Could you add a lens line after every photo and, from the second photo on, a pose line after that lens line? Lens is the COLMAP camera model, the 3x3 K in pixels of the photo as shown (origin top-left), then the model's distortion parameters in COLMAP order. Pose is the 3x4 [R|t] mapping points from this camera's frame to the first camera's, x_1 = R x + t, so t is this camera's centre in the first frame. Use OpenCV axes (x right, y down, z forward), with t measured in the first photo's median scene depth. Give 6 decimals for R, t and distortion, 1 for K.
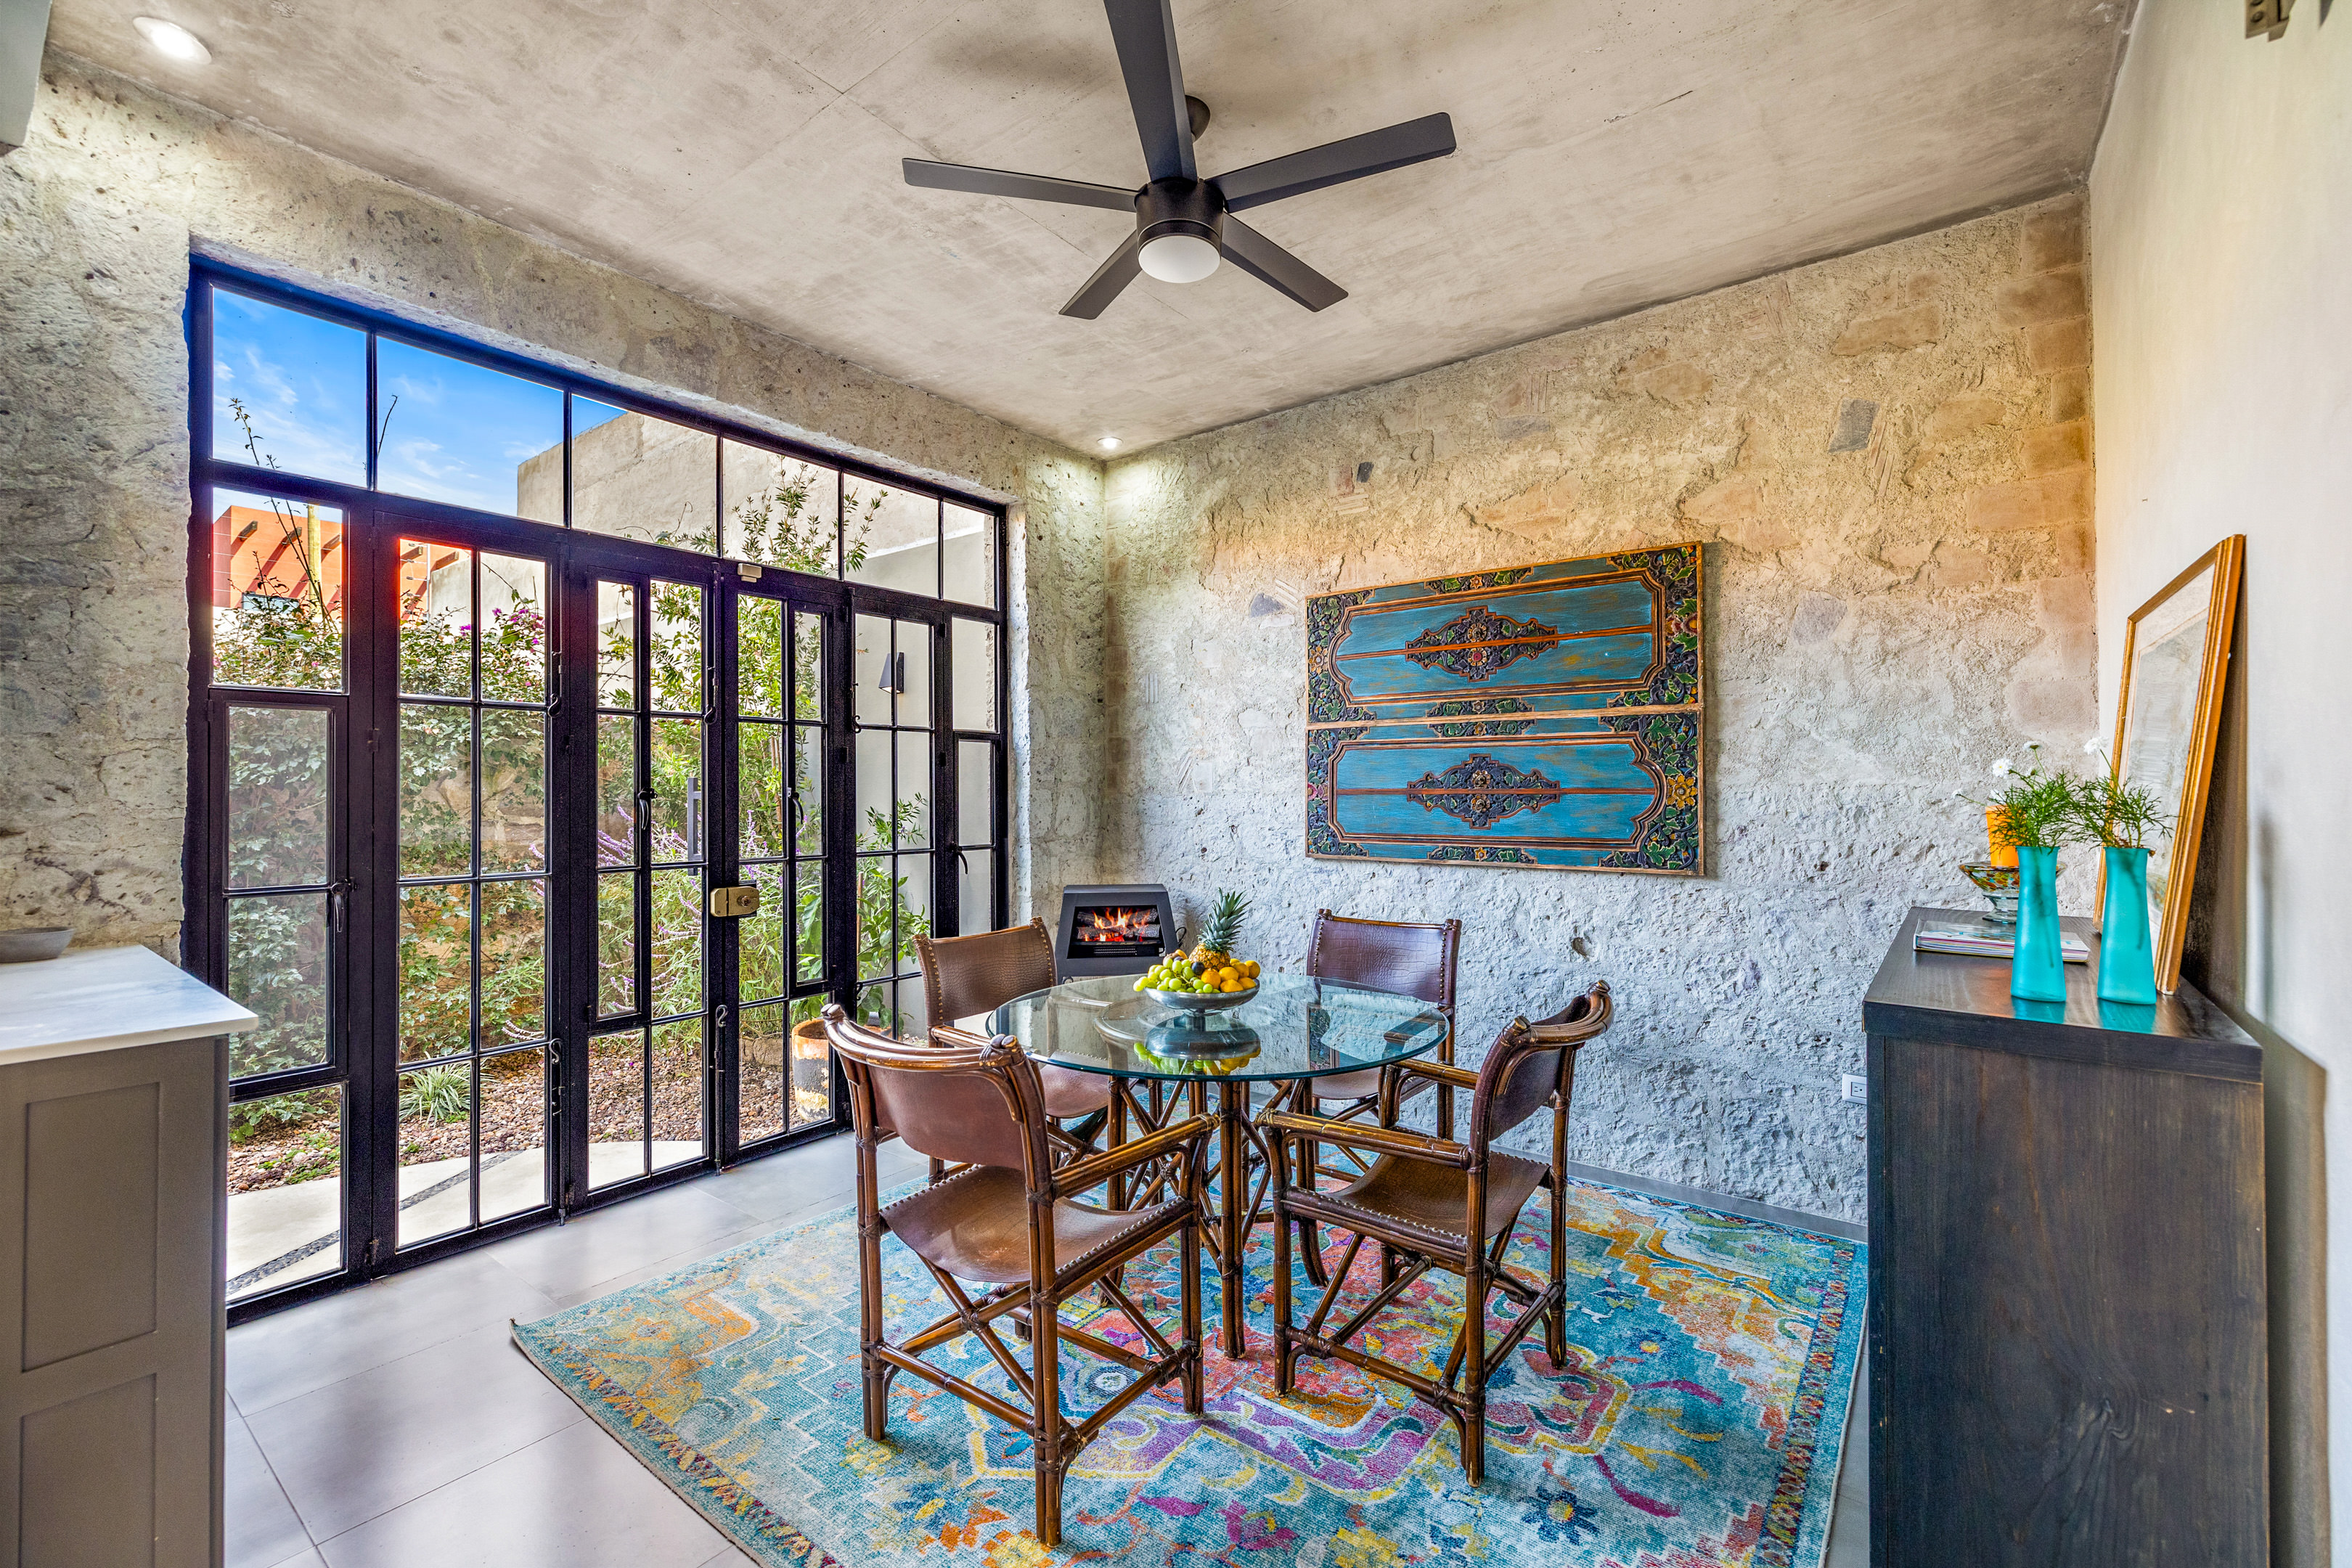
lens RADIAL K [[987.5, 0, 1176.3], [0, 987.5, 784.8], [0, 0, 1]] dist [0.001238, 0.000146]
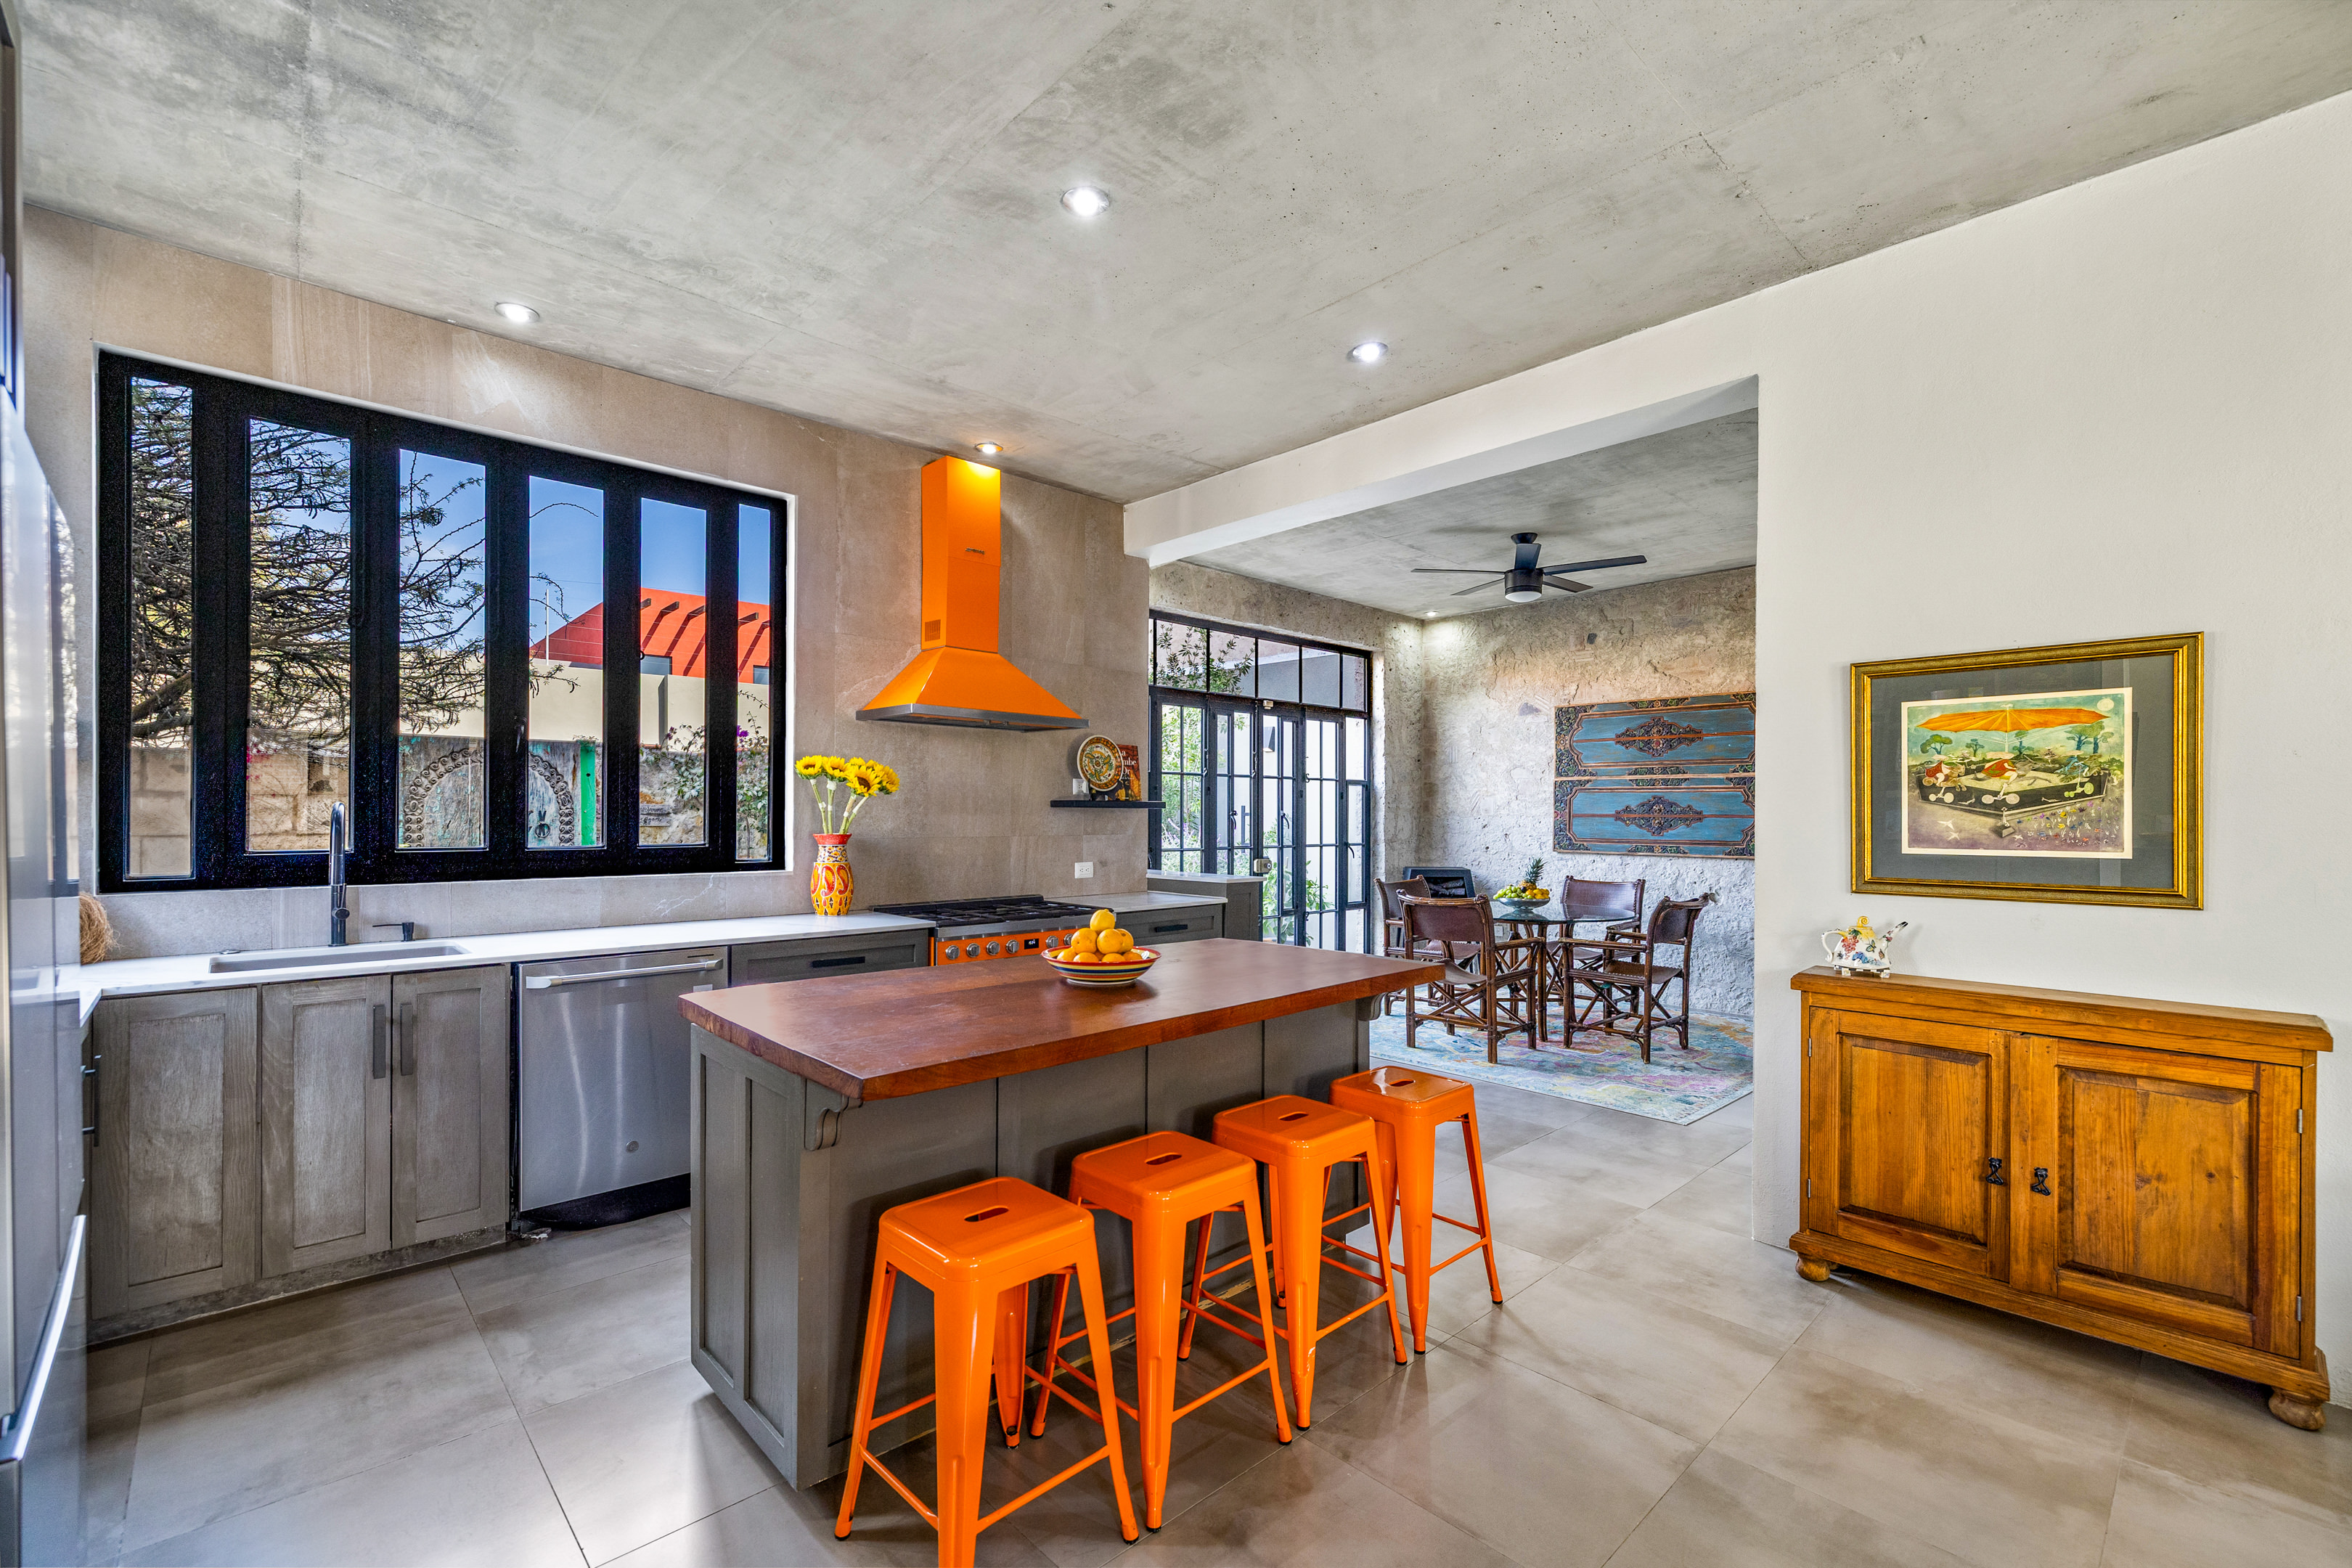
lens RADIAL K [[965.8, 0, 1143.9], [0, 965.8, 819.4], [0, 0, 1]] dist [0.000619, -0.000010]
pose [[0.979254, 0.010531, -0.202364, -0.248371], [-0.007744, 0.999864, 0.014557, -0.005225], [0.202490, -0.012687, 0.979202, -0.893022]]
